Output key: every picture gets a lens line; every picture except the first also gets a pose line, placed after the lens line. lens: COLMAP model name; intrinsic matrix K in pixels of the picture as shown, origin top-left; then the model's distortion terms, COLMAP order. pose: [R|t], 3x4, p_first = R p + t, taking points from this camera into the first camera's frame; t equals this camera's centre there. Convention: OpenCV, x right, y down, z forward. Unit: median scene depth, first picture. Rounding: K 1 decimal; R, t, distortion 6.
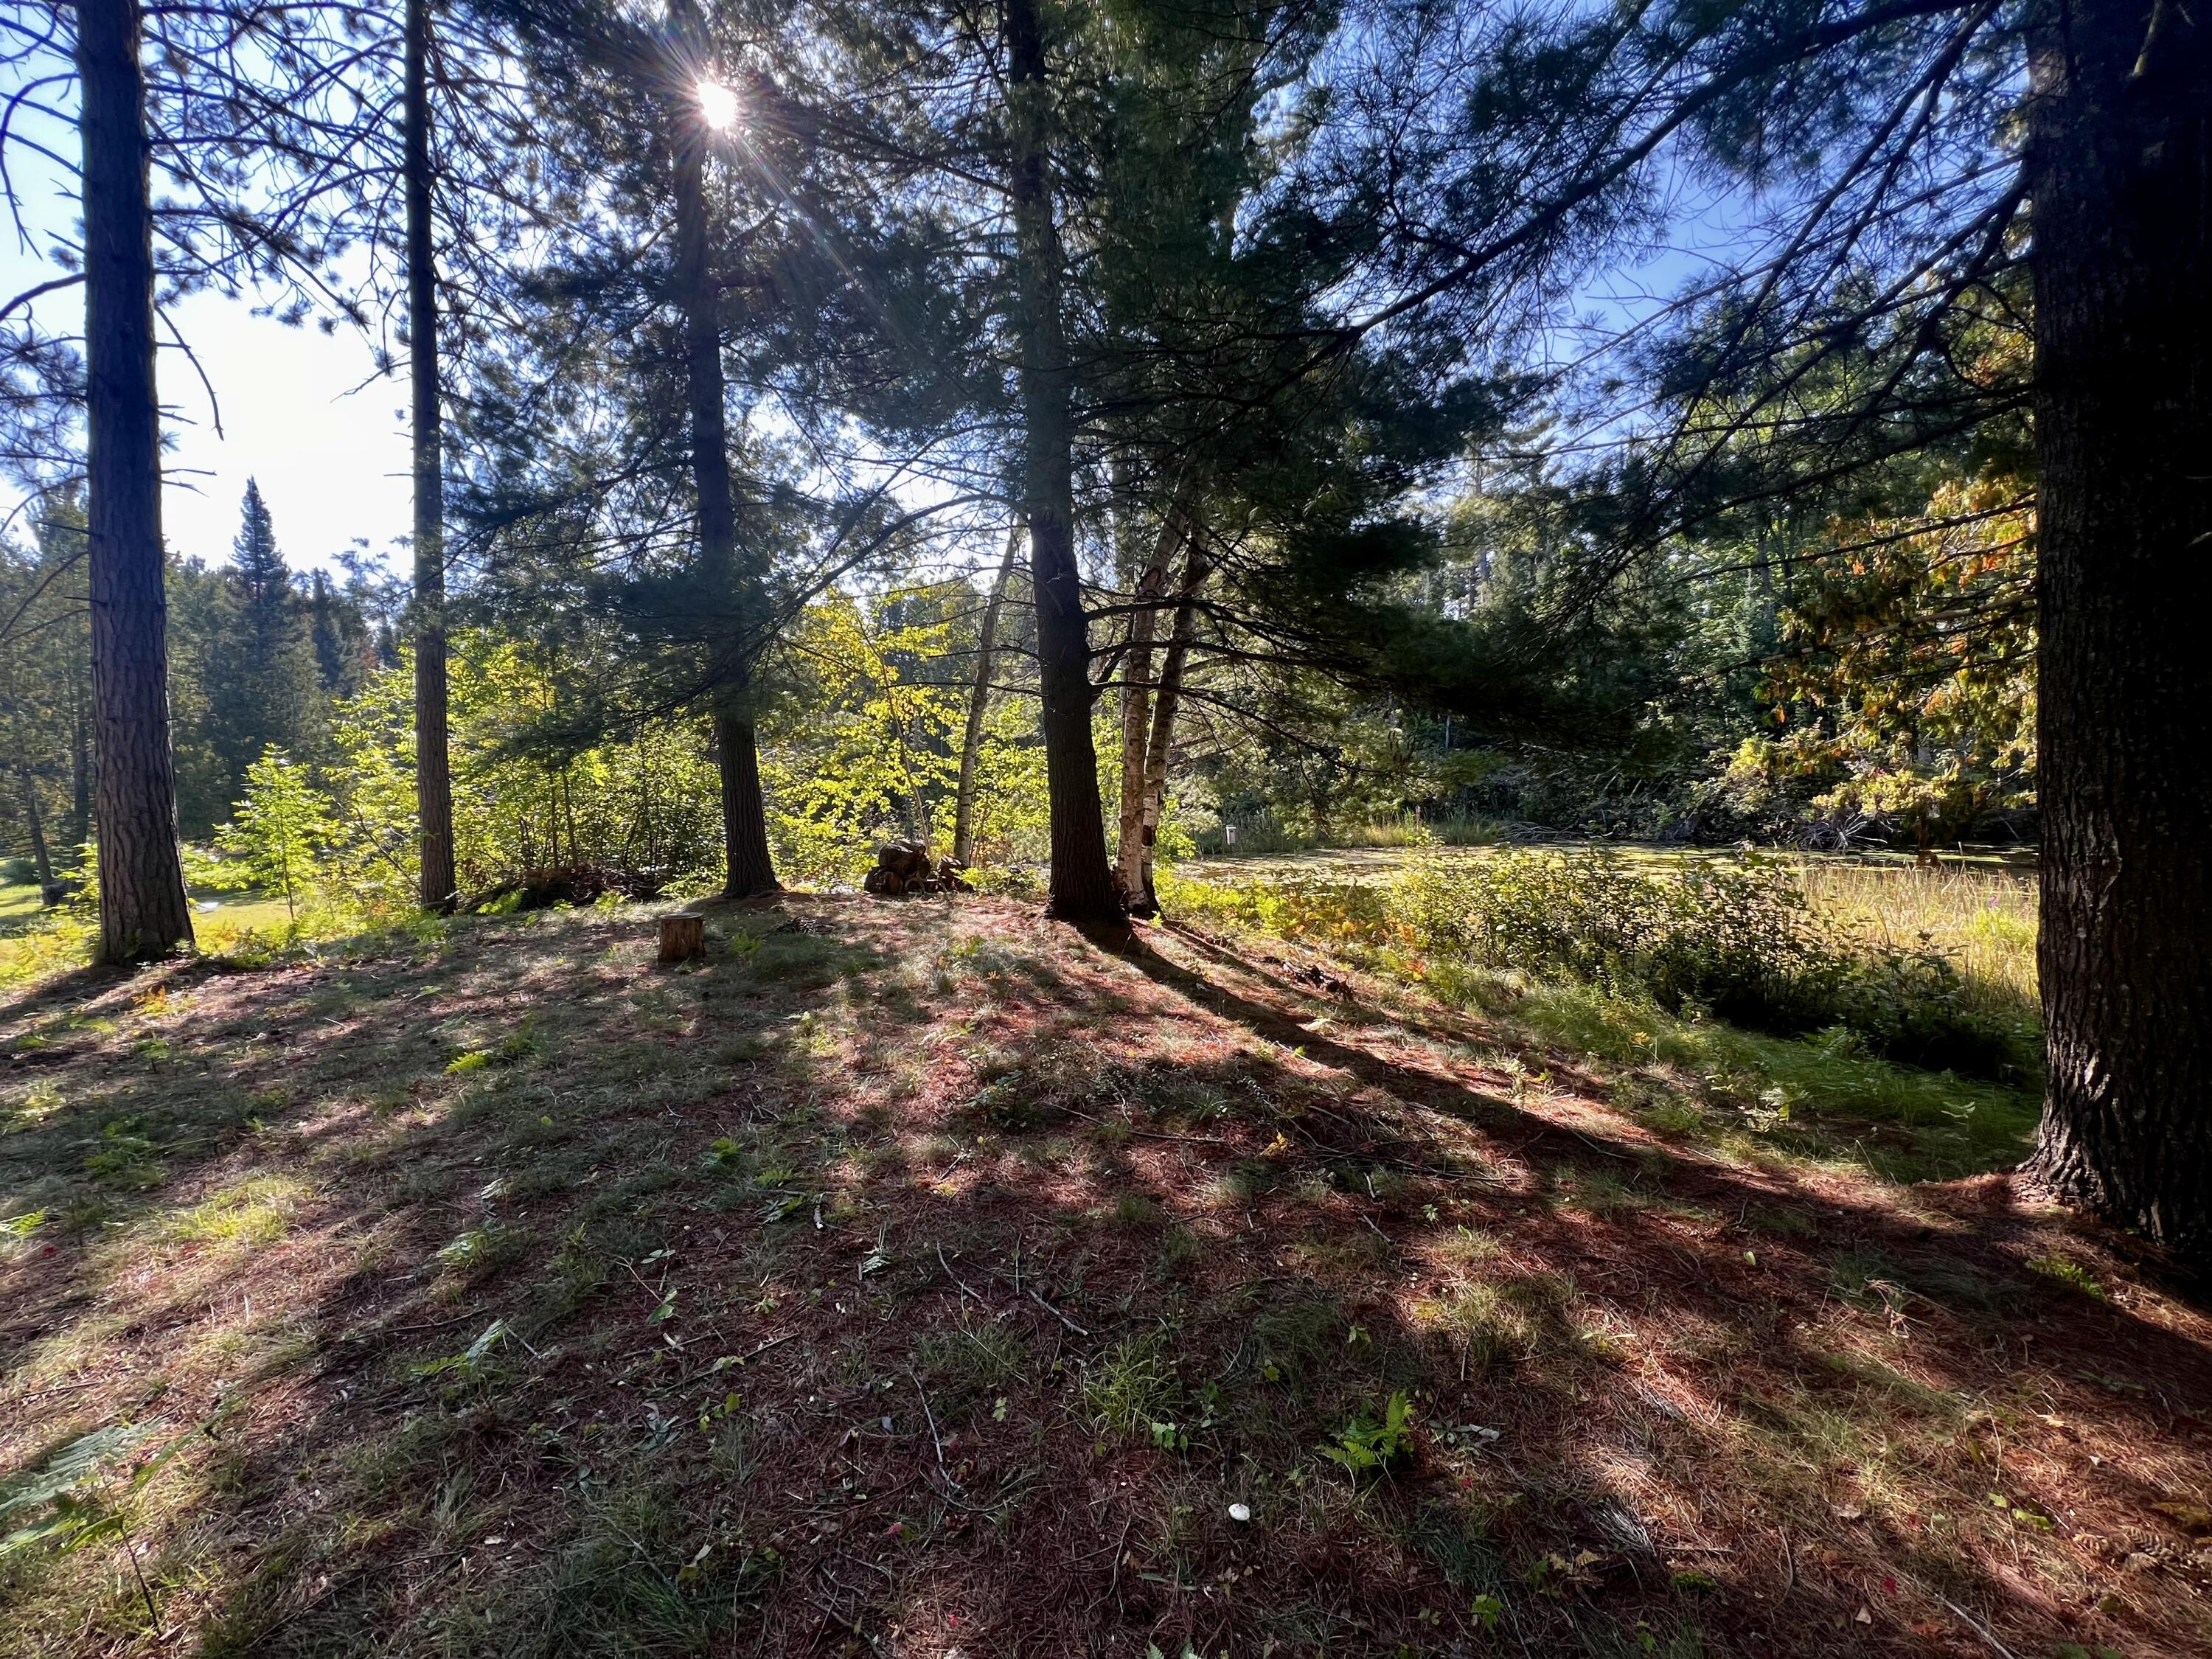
lens RADIAL K [[882.1, 0, 1097.8], [0, 882.1, 822.2], [0, 0, 1]] dist [-0.000529, 0.000425]
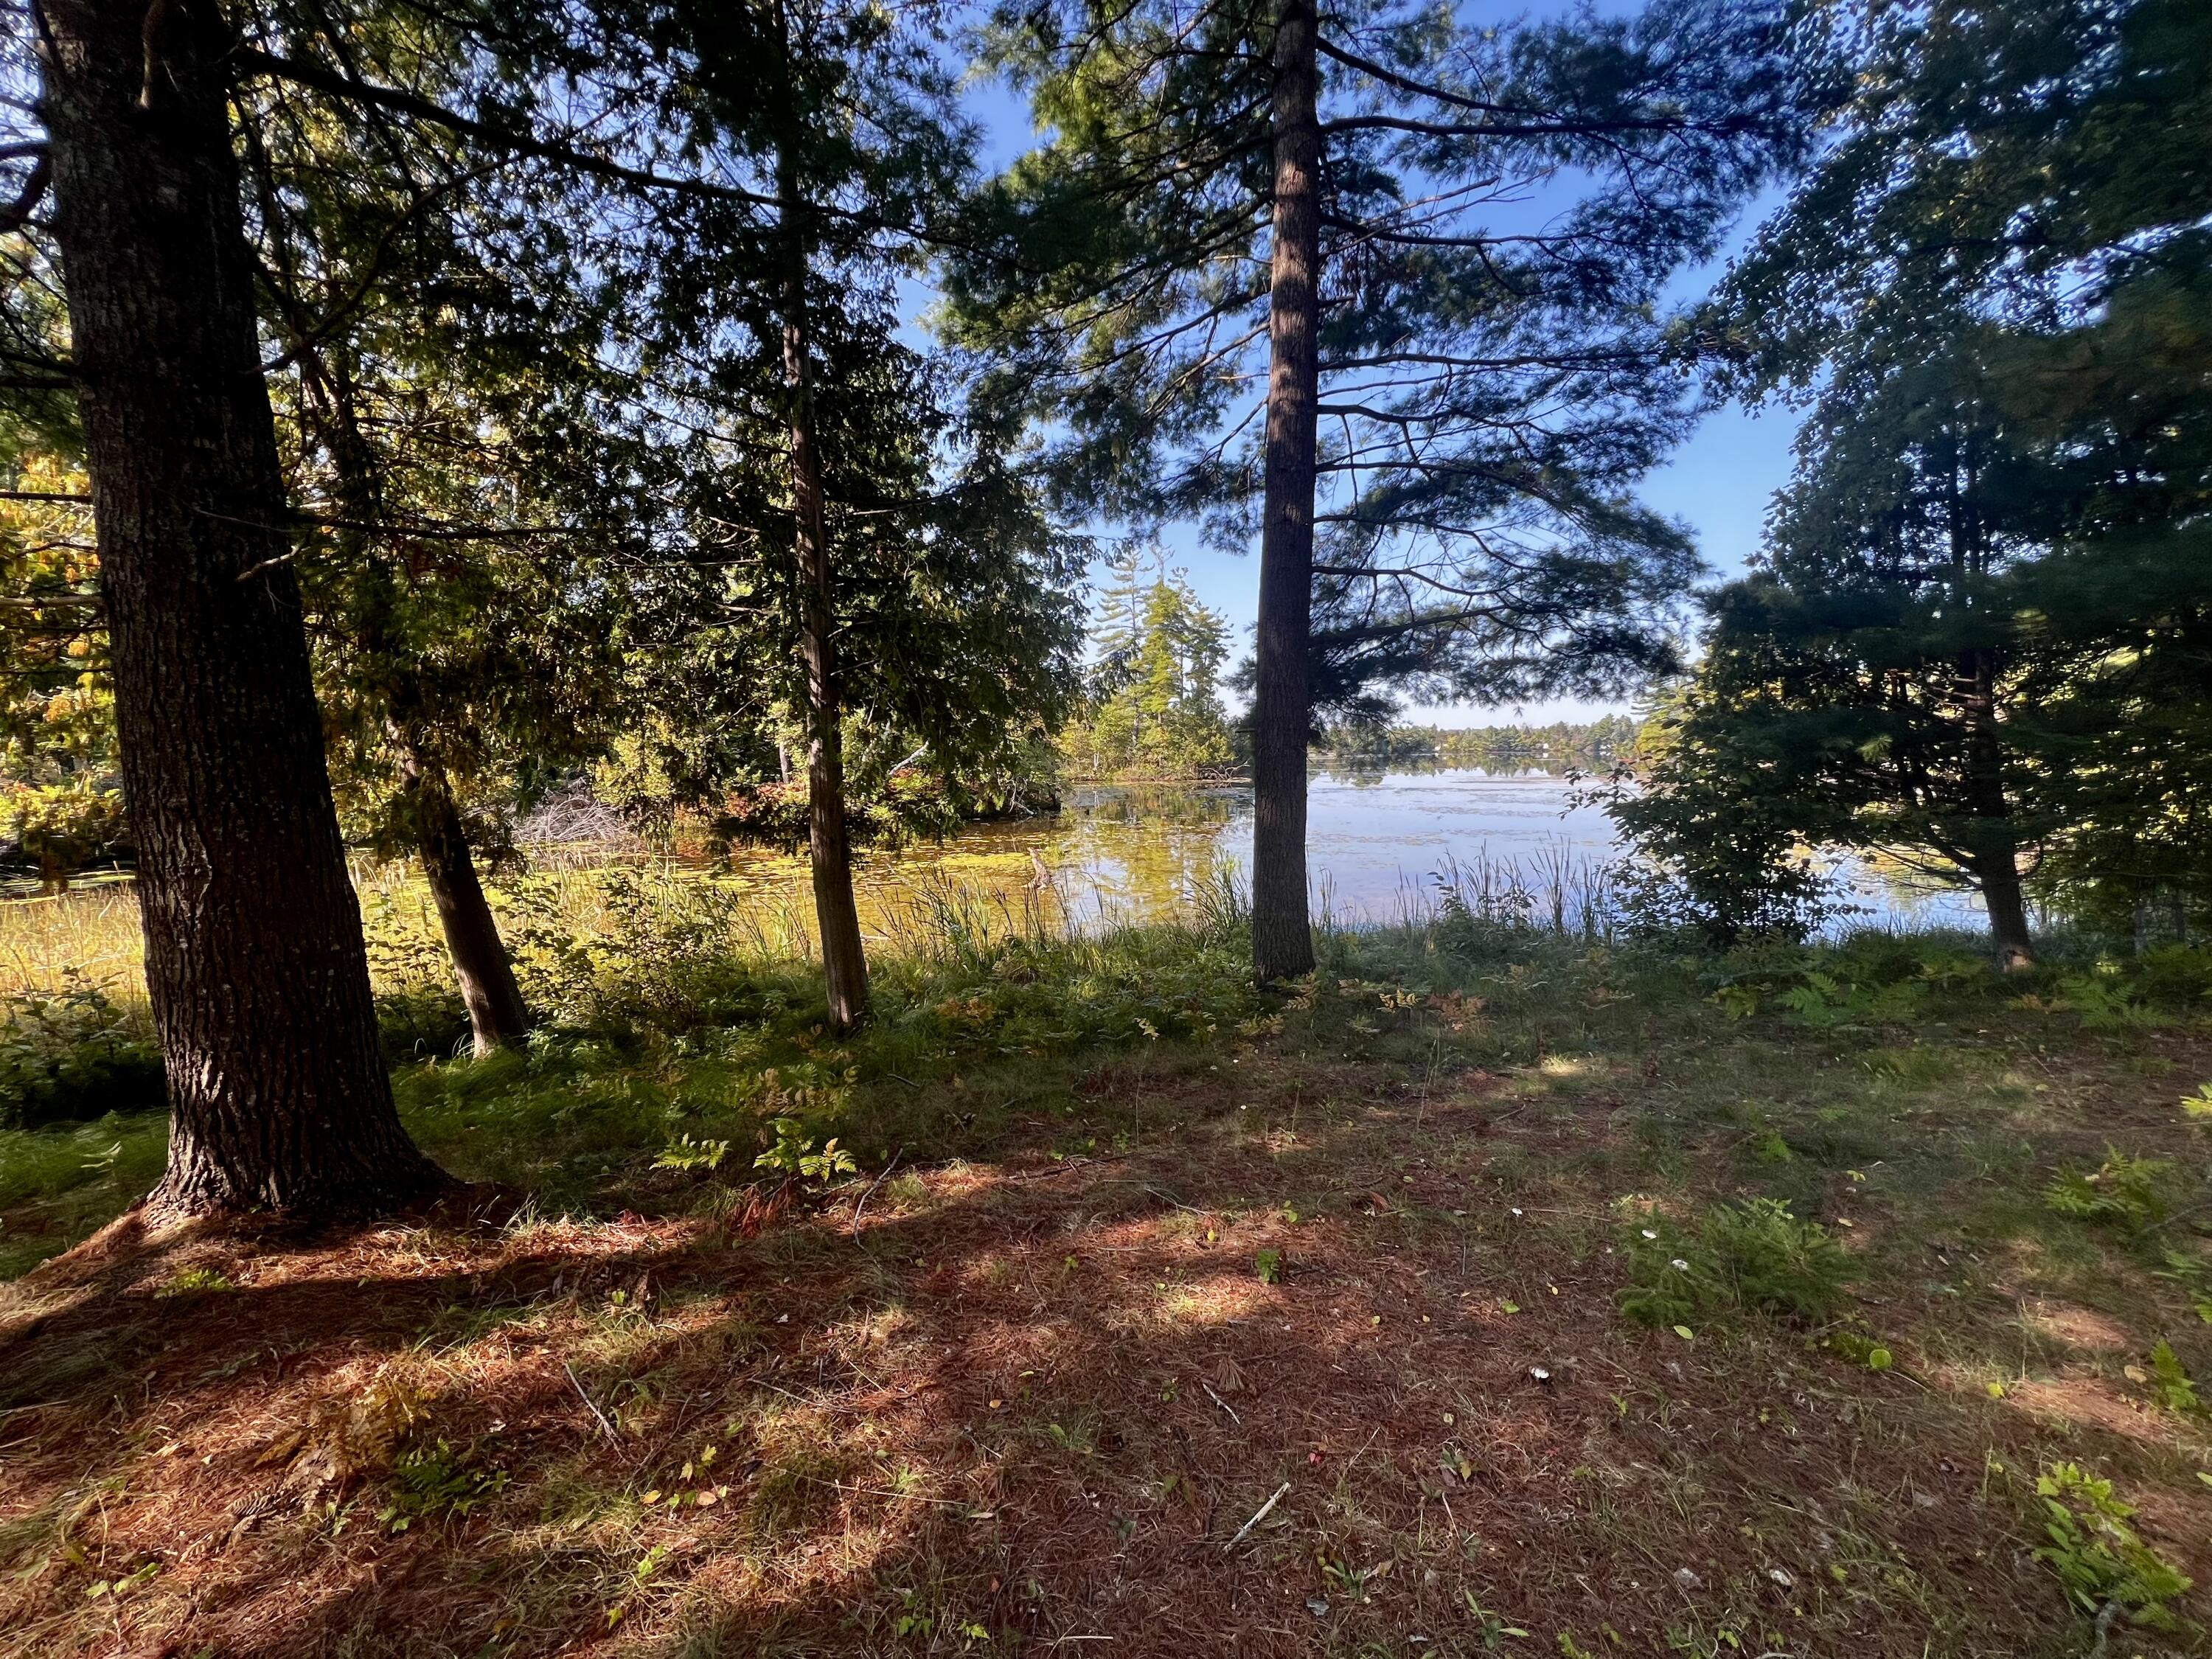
lens RADIAL K [[882.1, 0, 1097.8], [0, 882.1, 822.2], [0, 0, 1]] dist [-0.000529, 0.000425]
pose [[-0.031275, -0.043665, 0.998557, 0.075684], [0.059625, 0.997185, 0.045472, 0.003512], [-0.997731, 0.060961, -0.028584, -0.026106]]
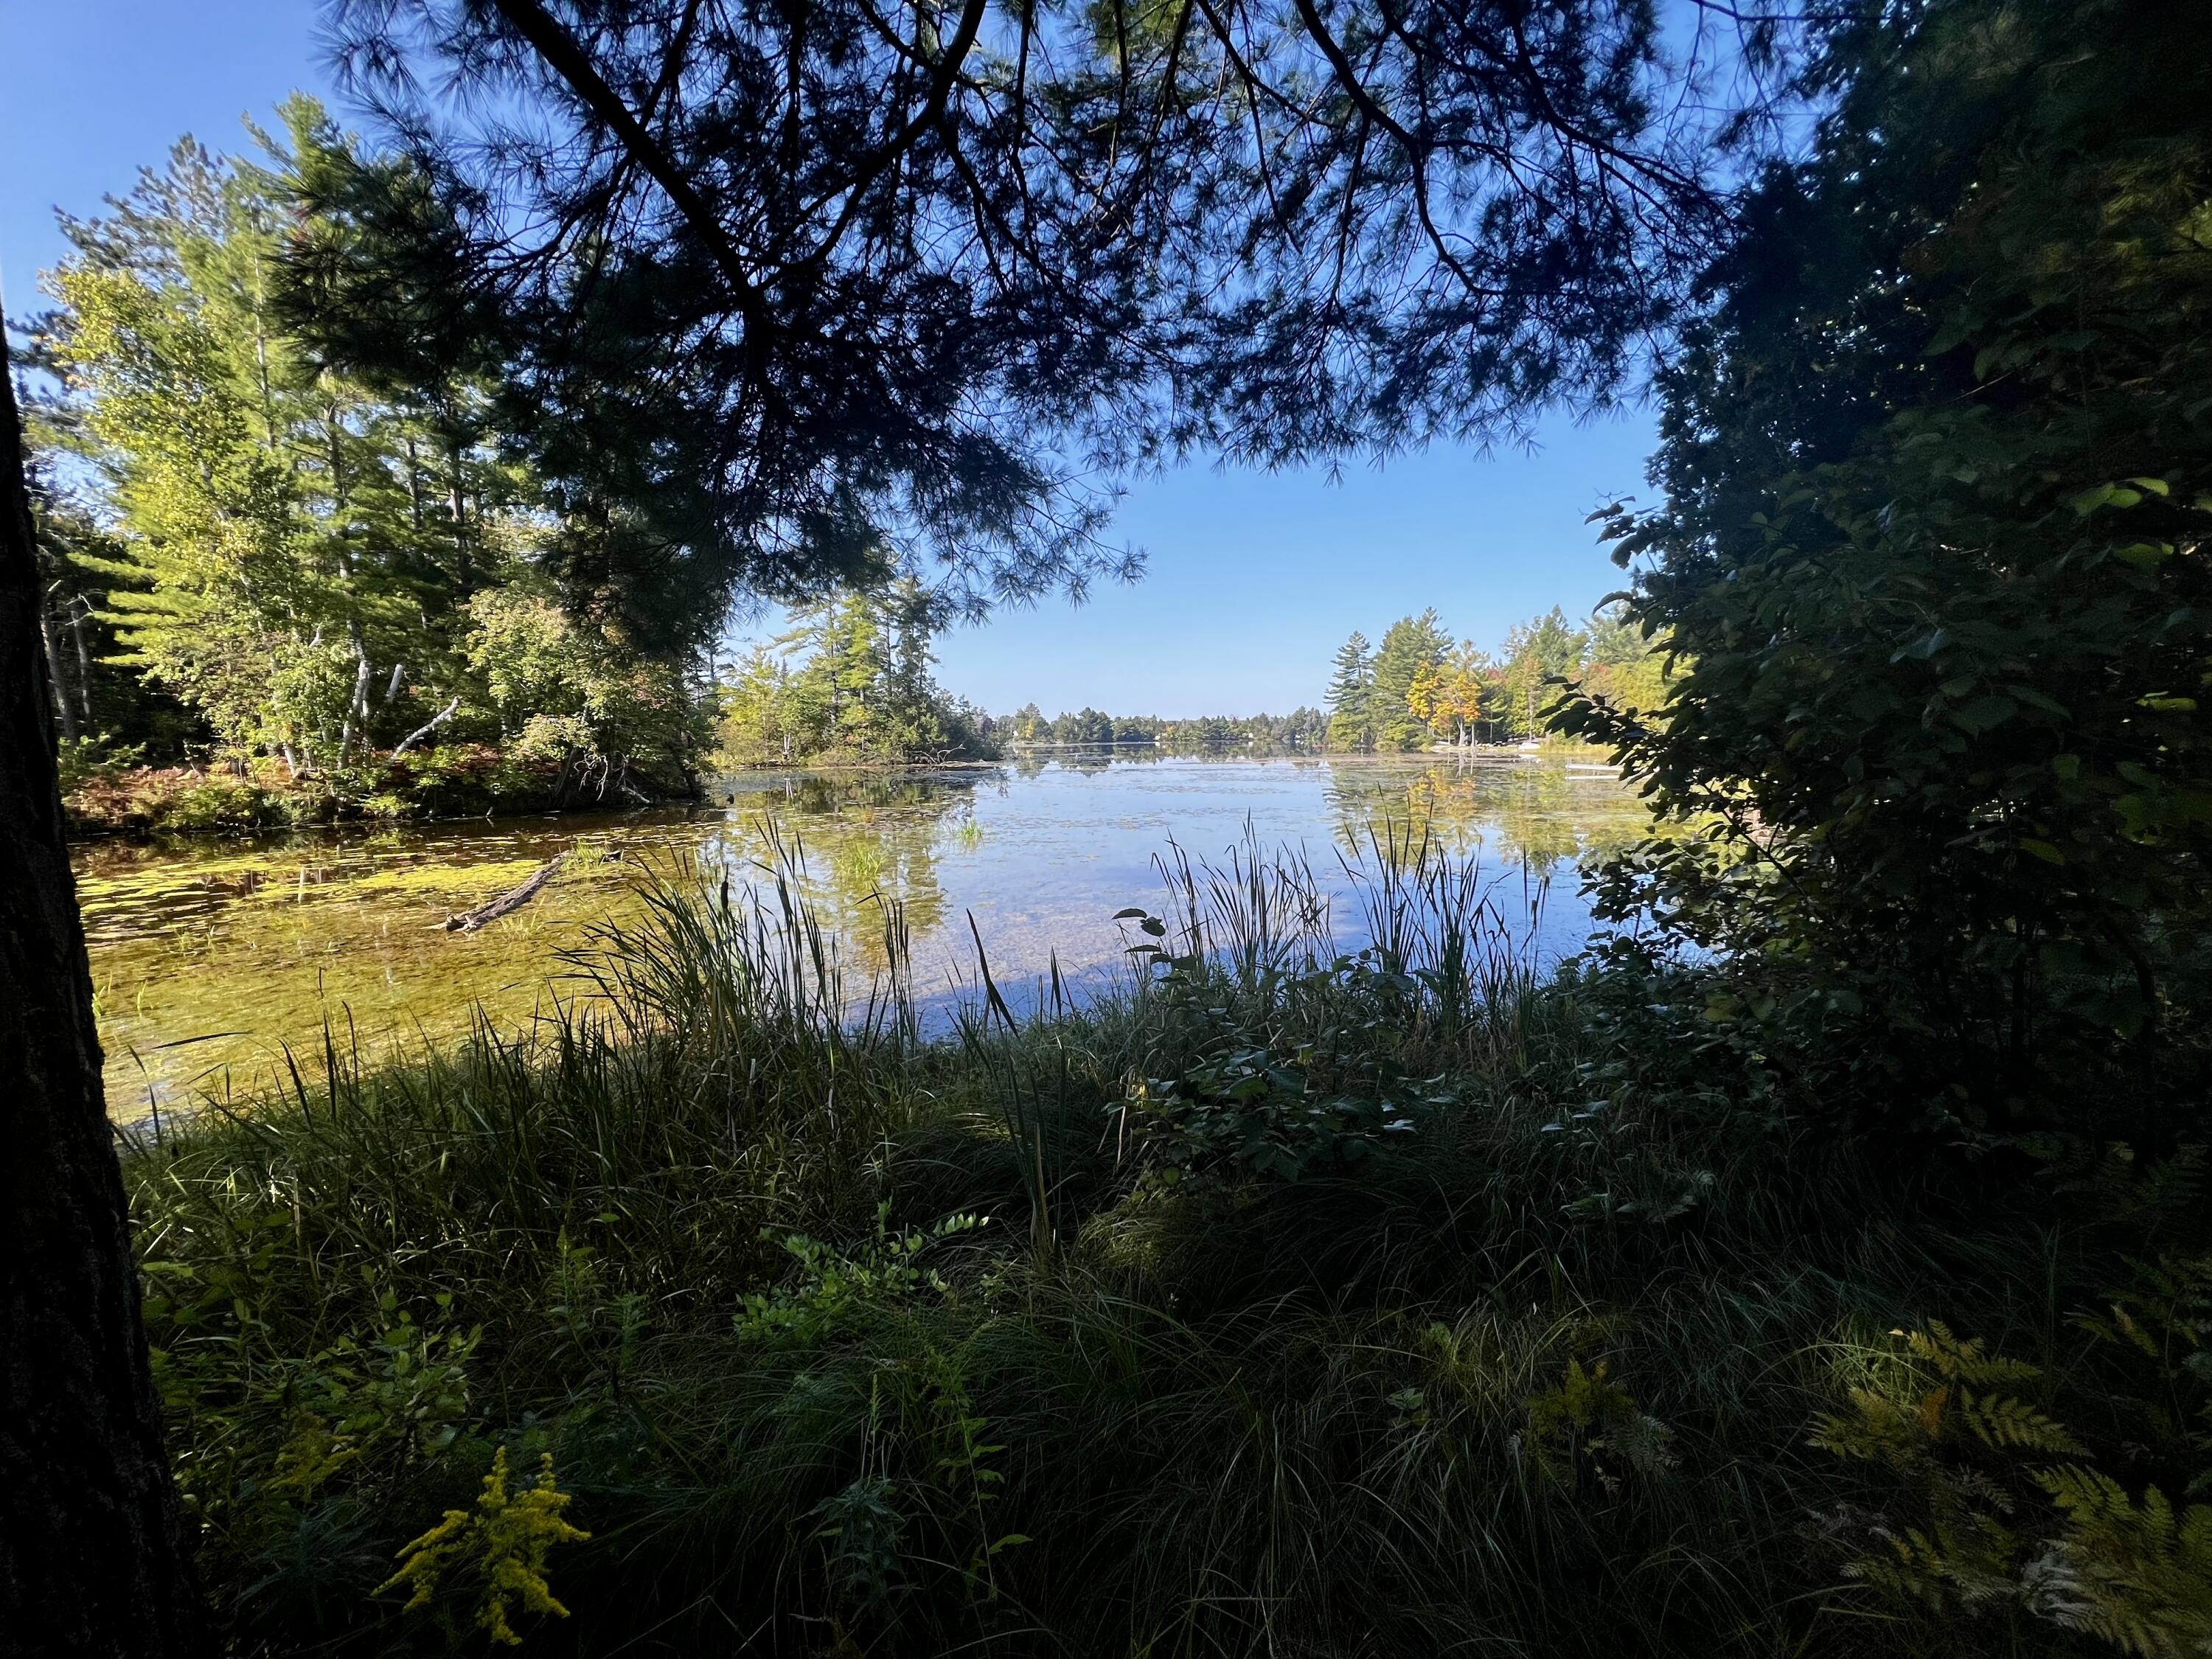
lens RADIAL K [[882.1, 0, 1097.8], [0, 882.1, 822.2], [0, 0, 1]] dist [-0.000529, 0.000425]
pose [[-0.324328, -0.049260, 0.944661, 0.172933], [0.069212, 0.994731, 0.075633, 0.013442], [-0.943409, 0.089912, -0.319210, -0.067457]]
